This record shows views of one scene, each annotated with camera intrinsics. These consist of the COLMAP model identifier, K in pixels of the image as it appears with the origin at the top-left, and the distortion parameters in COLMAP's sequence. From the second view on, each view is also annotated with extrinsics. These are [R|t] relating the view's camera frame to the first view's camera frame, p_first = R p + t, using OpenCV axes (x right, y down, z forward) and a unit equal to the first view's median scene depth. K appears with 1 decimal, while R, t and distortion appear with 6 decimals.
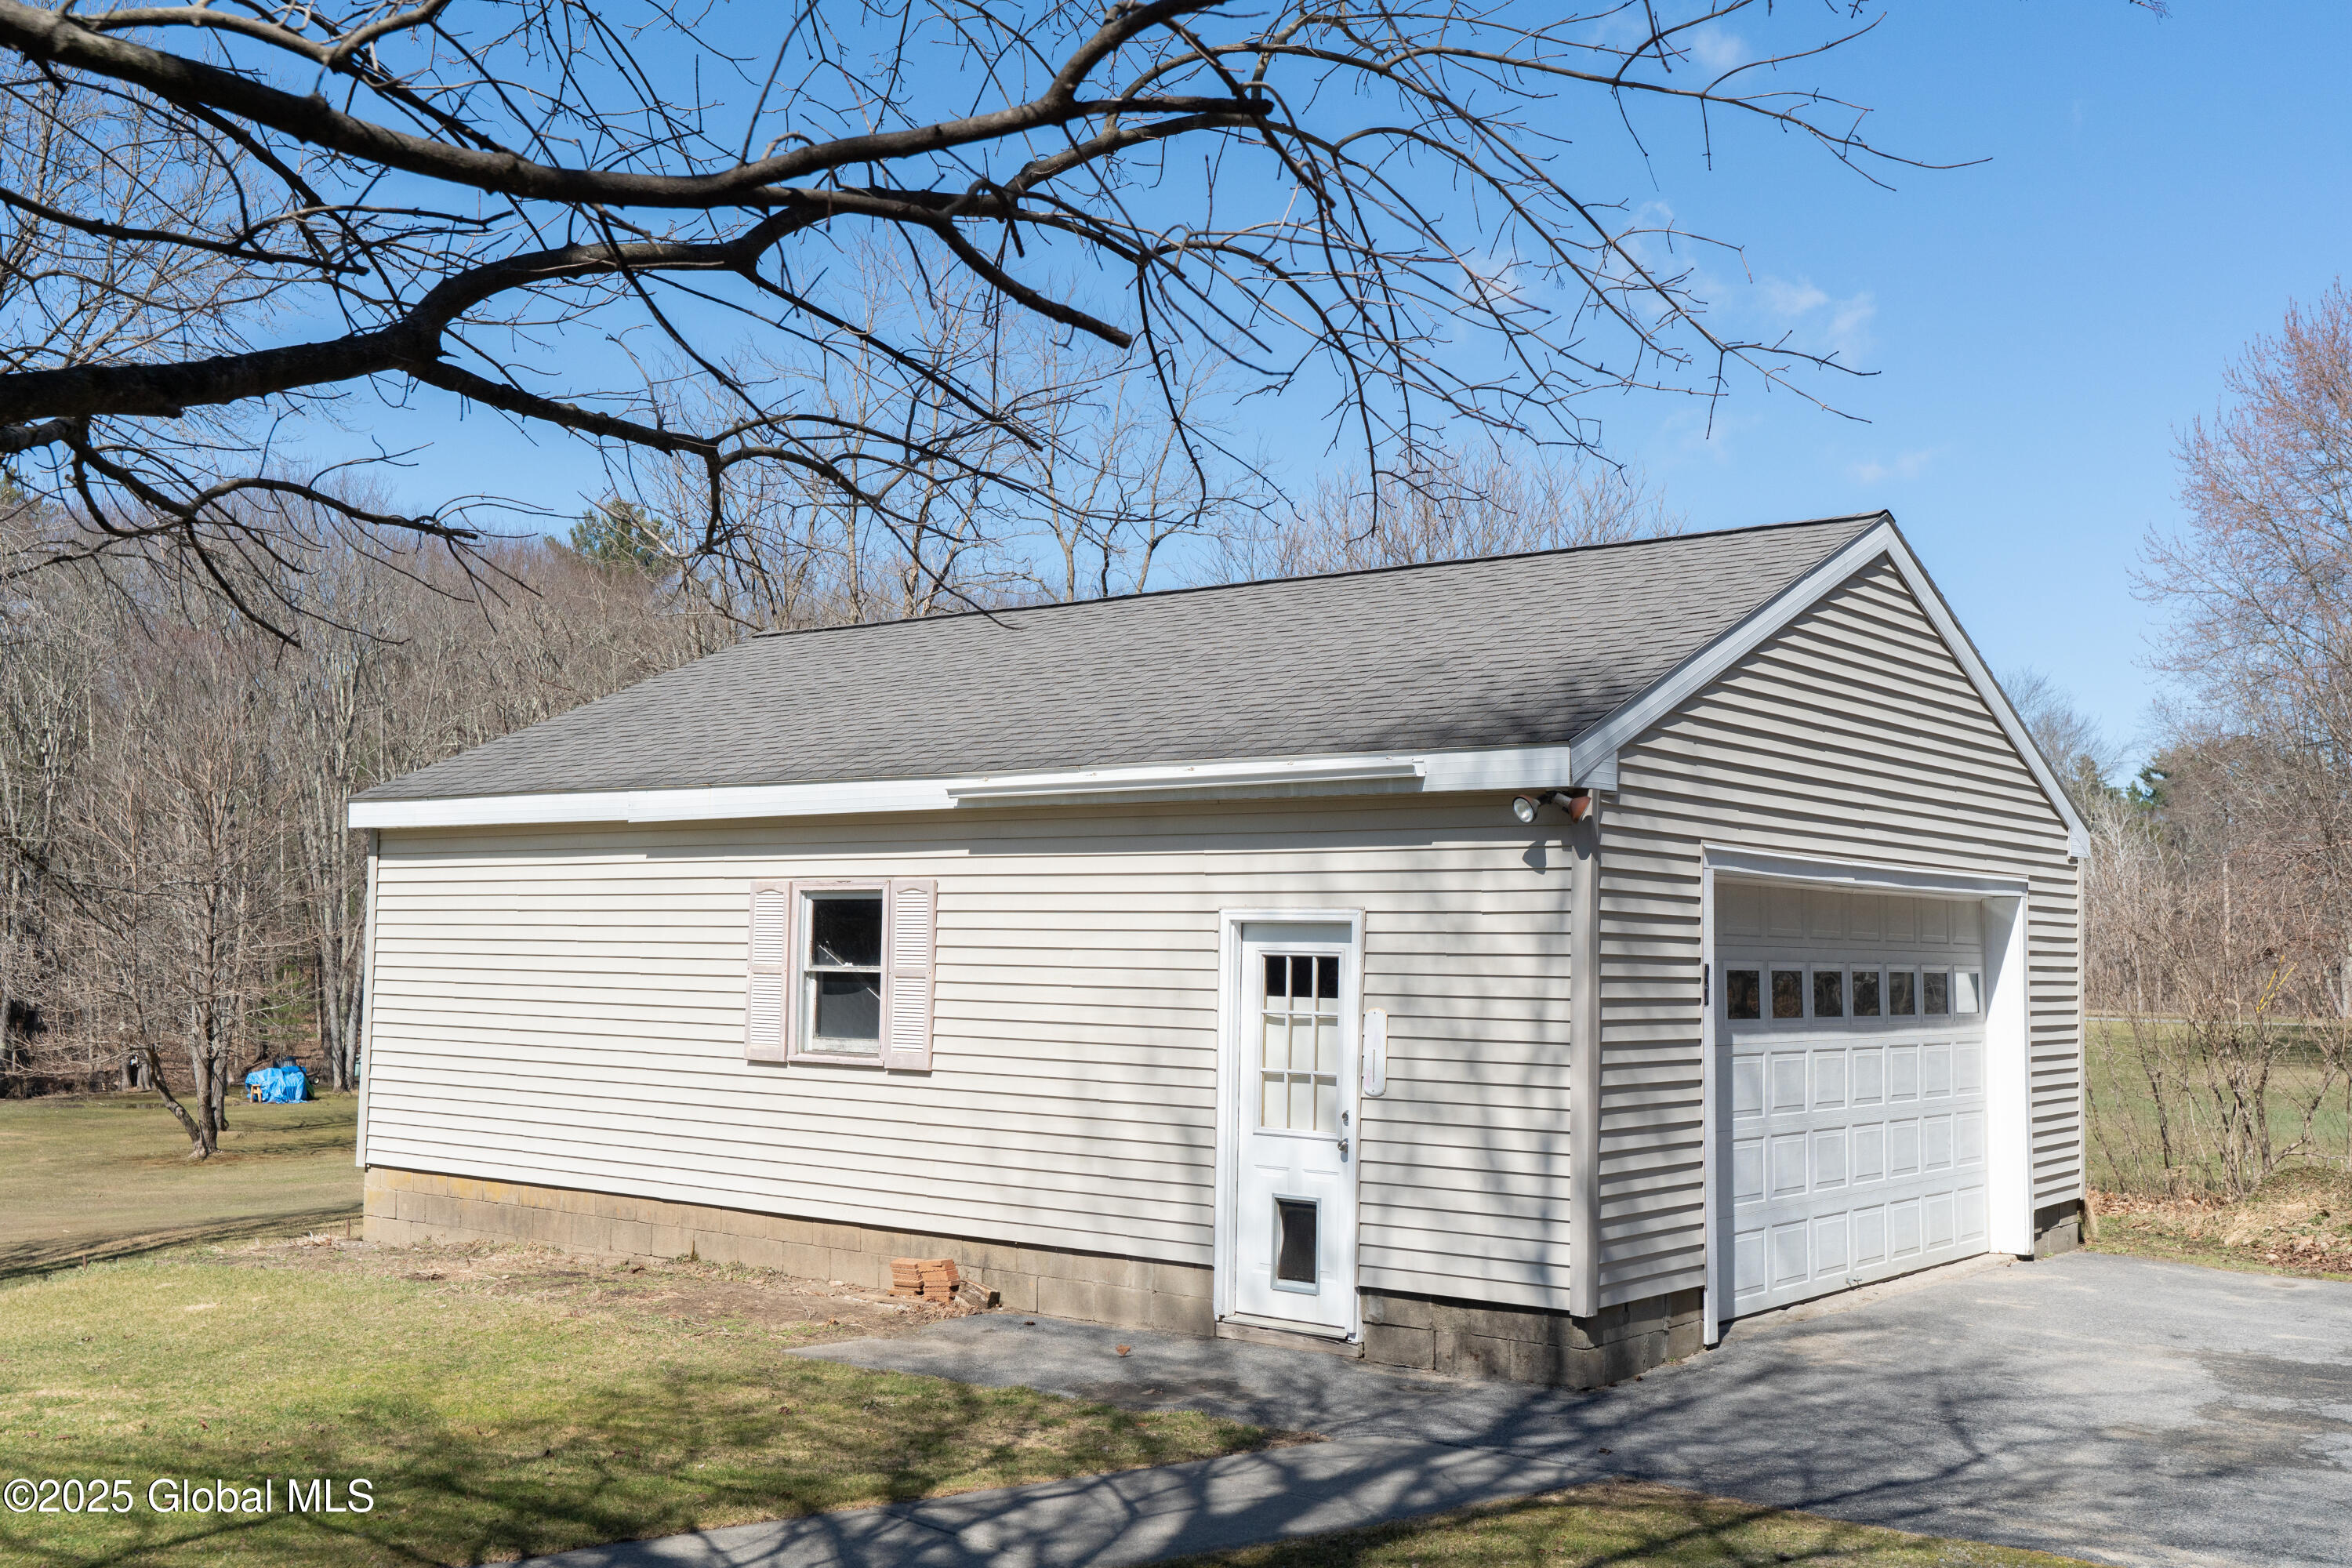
lens RADIAL K [[2243.5, 0, 1176.0], [0, 2243.5, 784.0], [0, 0, 1]] dist [-0.003810, 0.022056]
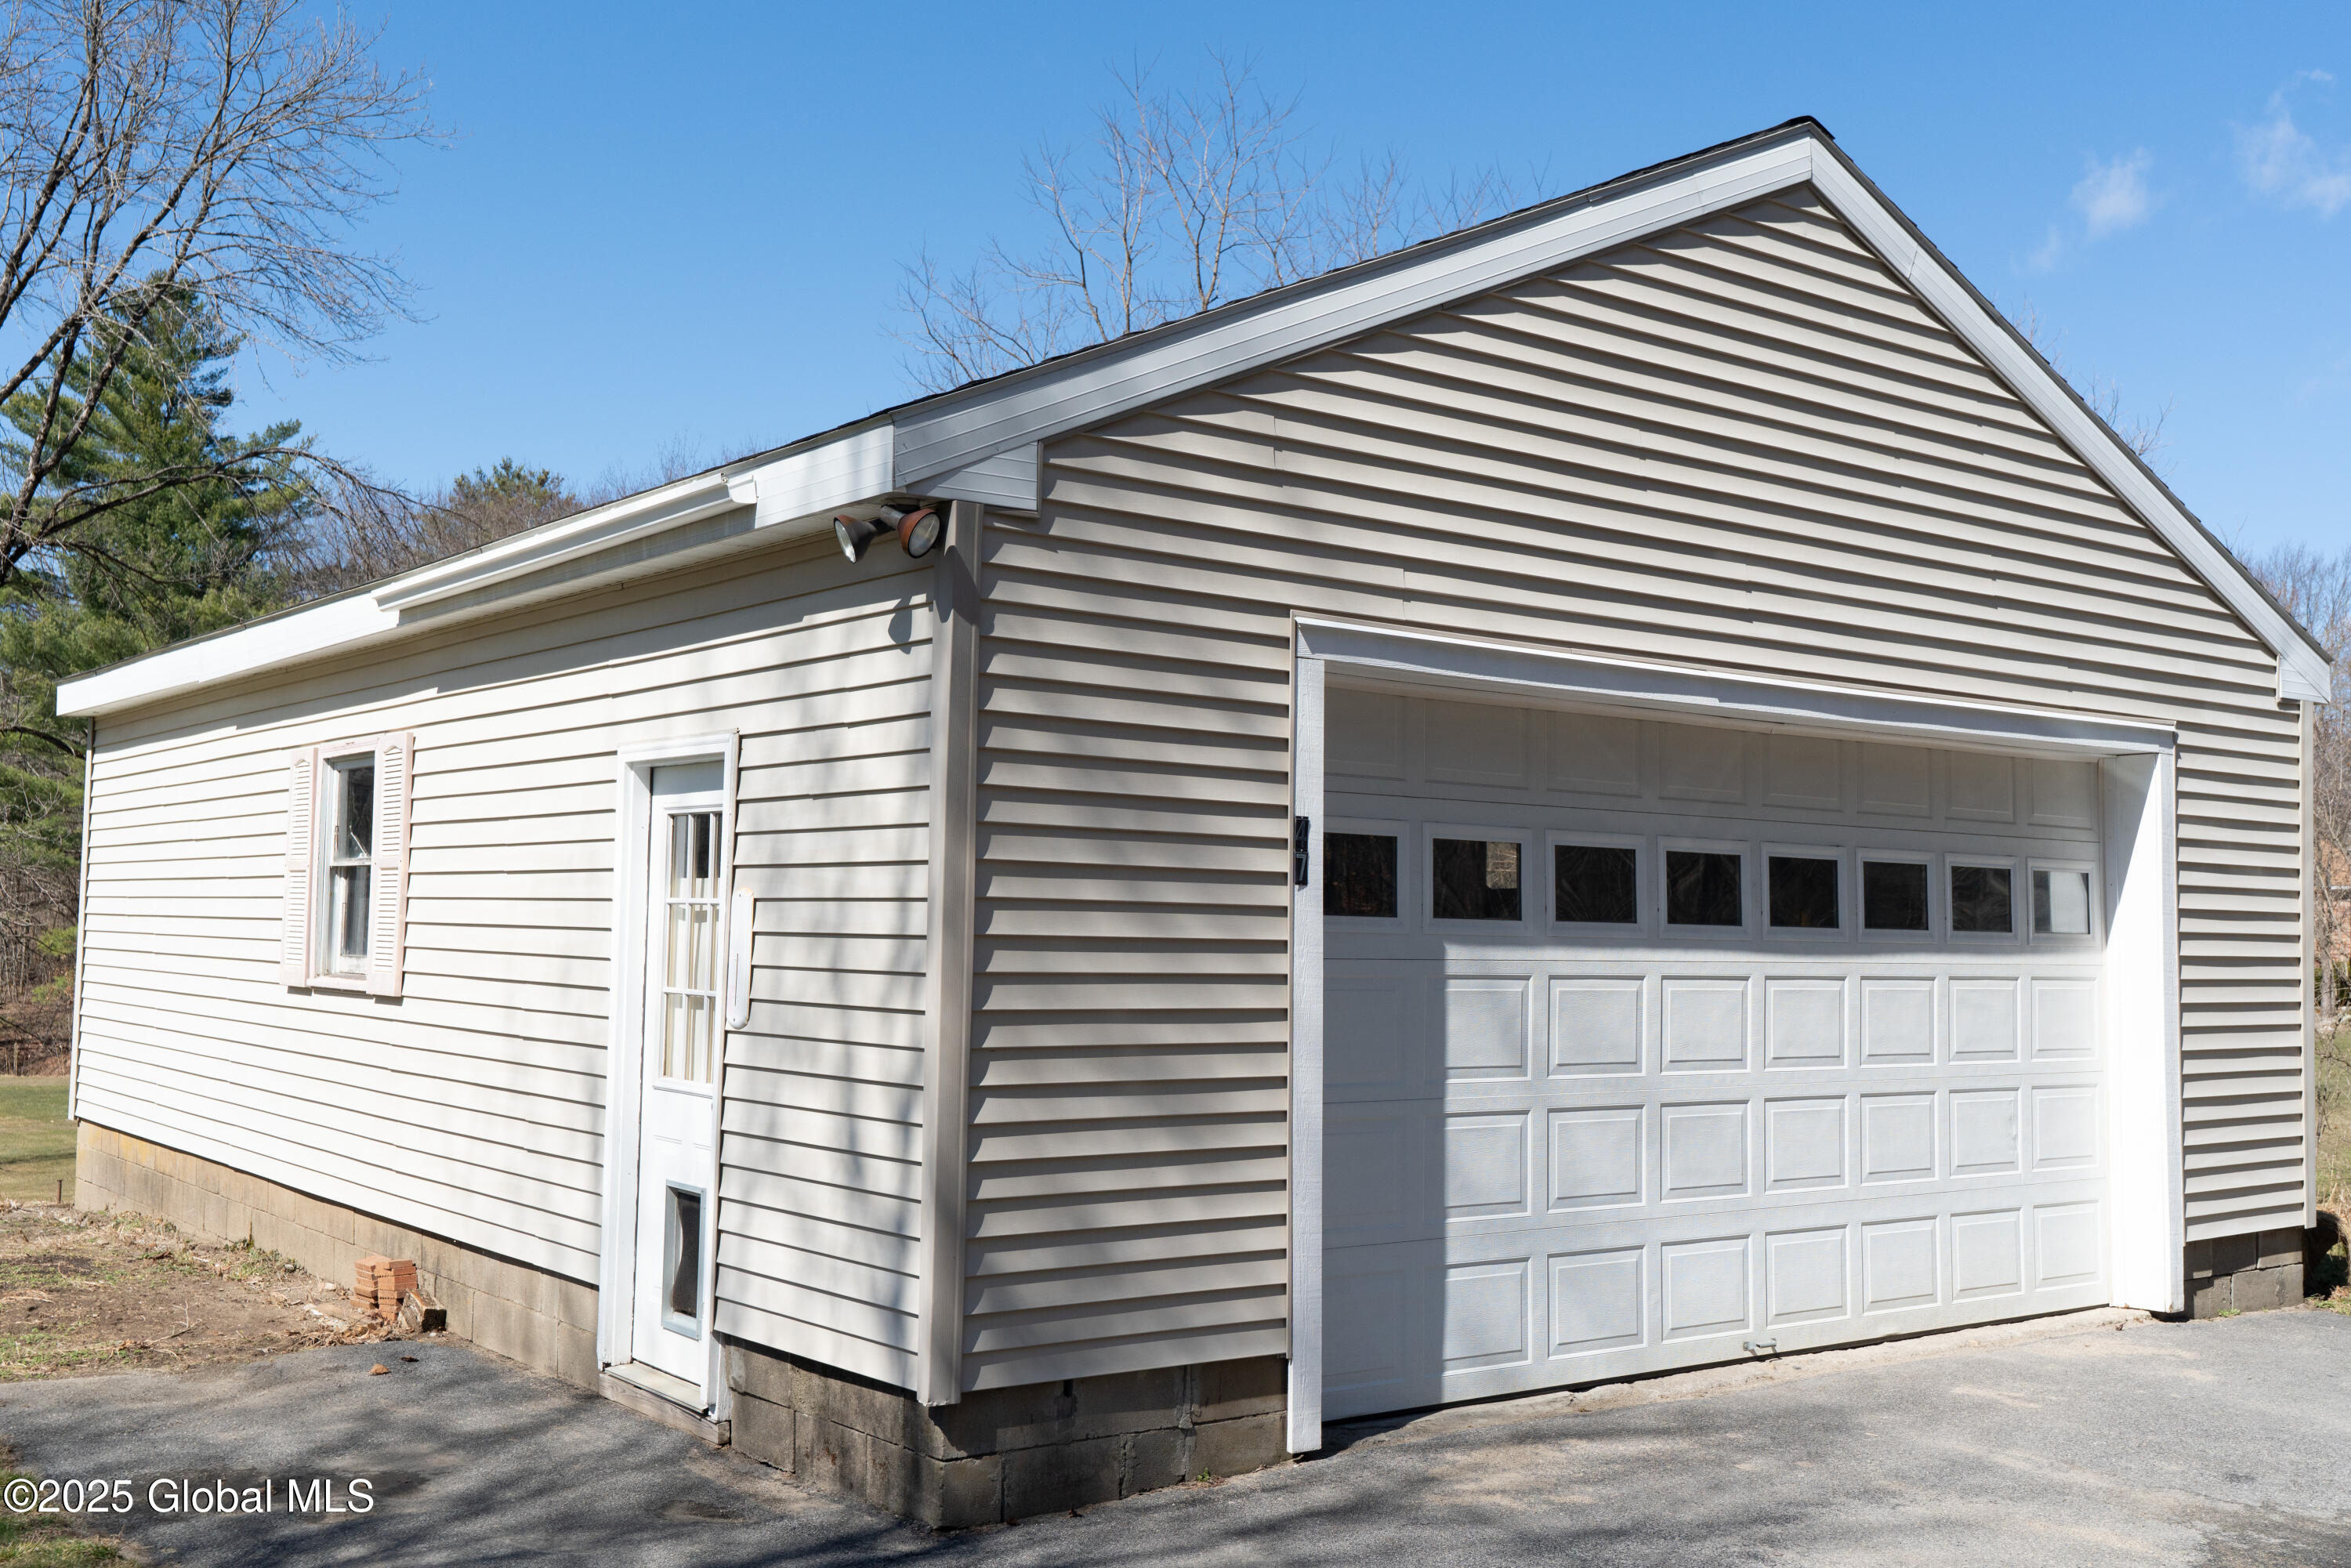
lens RADIAL K [[2280.2, 0, 1175.5], [0, 2280.2, 784.0], [0, 0, 1]] dist [-0.003018, 0.016070]
pose [[0.970138, -0.014177, -0.242141, 0.352365], [0.016464, 0.999837, 0.007422, 0.066643], [0.241996, -0.011187, 0.970213, 0.403302]]
